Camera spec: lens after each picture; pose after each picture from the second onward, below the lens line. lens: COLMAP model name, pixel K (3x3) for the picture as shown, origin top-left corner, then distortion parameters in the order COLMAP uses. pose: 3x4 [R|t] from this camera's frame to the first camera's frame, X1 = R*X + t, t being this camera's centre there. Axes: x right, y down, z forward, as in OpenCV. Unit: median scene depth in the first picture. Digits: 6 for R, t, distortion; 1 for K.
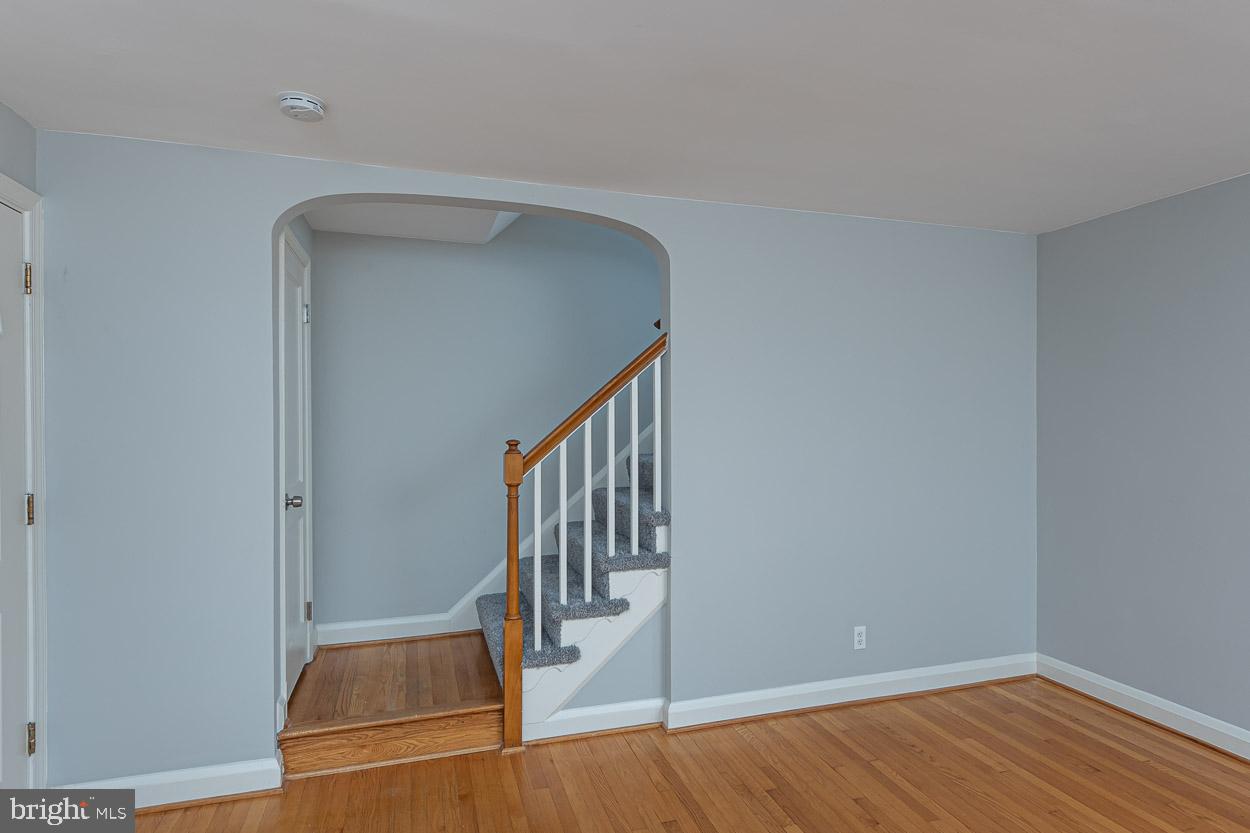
lens RADIAL K [[674.7, 0, 614.0], [0, 674.7, 423.9], [0, 0, 1]] dist [-0.003298, 0.003416]
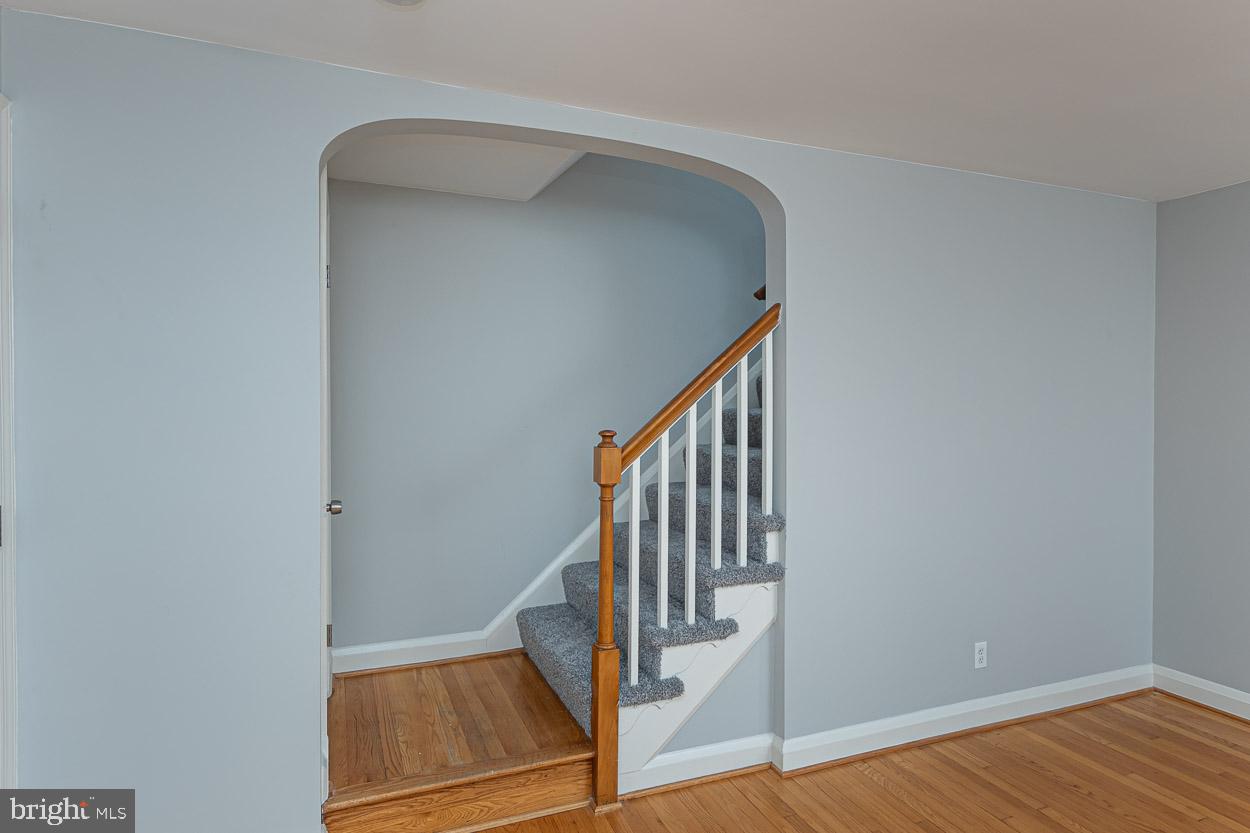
lens RADIAL K [[674.7, 0, 618.0], [0, 674.7, 414.5], [0, 0, 1]] dist [-0.003298, 0.003416]
pose [[0.997691, 0.000380, 0.067912, -0.184501], [-0.000445, 0.999999, 0.000942, 0.003436], [-0.067911, -0.000970, 0.997691, 0.171934]]
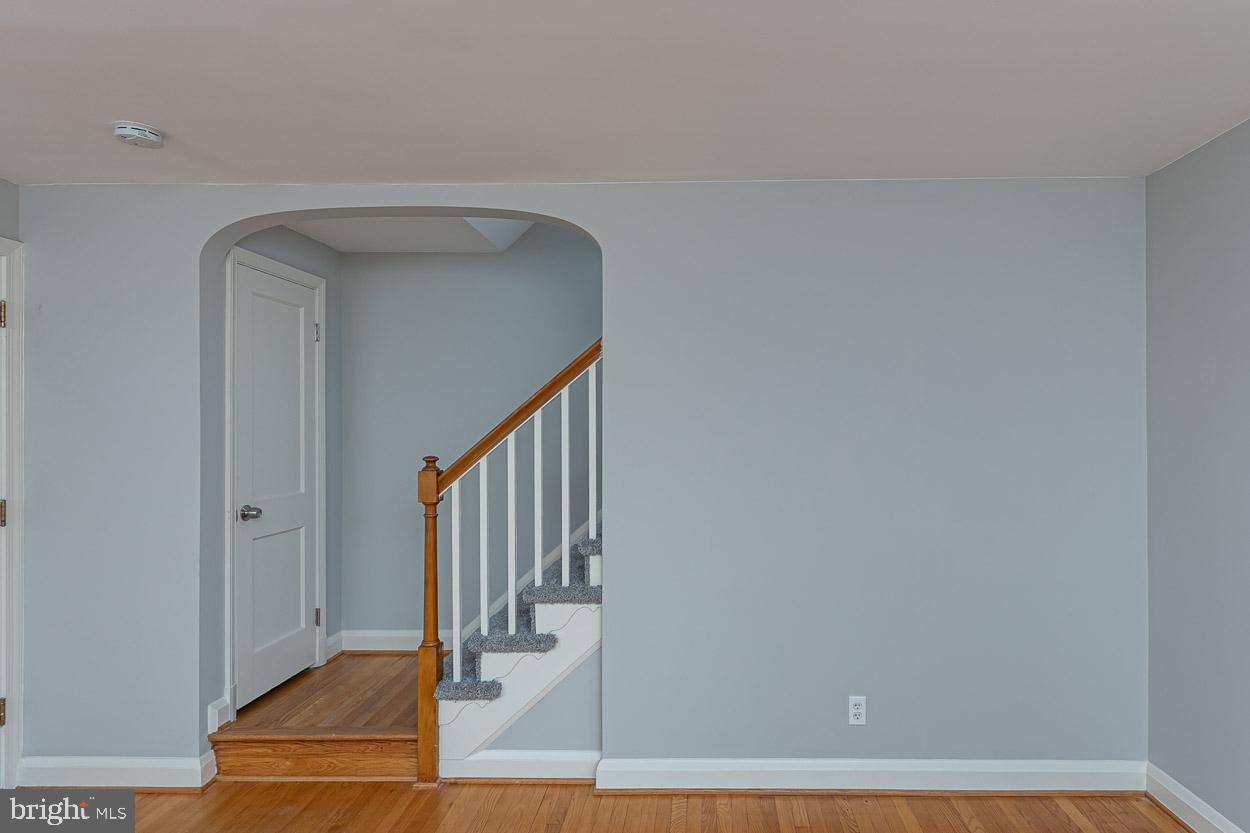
lens RADIAL K [[674.7, 0, 627.5], [0, 674.7, 423.0], [0, 0, 1]] dist [-0.003298, 0.003416]
pose [[0.950708, -0.004530, -0.310053, 0.393301], [-0.001571, 0.999810, -0.019426, -0.004814], [0.310083, 0.018956, 0.950521, 0.173983]]
